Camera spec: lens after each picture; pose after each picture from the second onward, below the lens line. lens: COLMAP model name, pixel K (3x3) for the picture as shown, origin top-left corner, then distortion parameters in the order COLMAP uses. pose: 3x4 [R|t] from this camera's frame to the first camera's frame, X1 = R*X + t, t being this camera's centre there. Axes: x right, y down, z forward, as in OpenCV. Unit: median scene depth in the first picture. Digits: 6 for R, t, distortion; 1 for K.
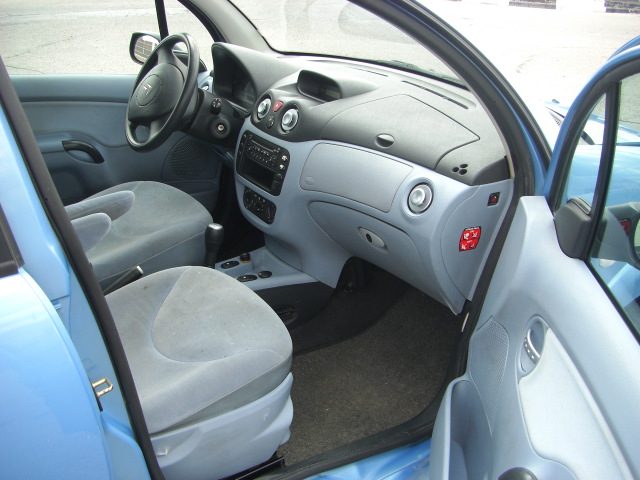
lens RADIAL K [[716.4, 0, 320.0], [0, 716.4, 240.0], [0, 0, 1]] dist [-0.191500, 0.156026]
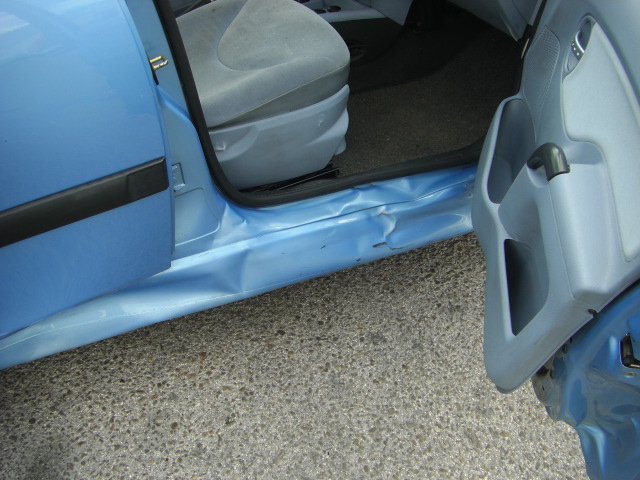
lens RADIAL K [[716.4, 0, 320.0], [0, 716.4, 240.0], [0, 0, 1]] dist [-0.191500, 0.156026]
pose [[0.990515, 0.055202, -0.125831, 0.062969], [-0.020332, 0.964554, 0.263101, 0.137181], [0.135895, -0.258047, 0.956527, -0.049449]]
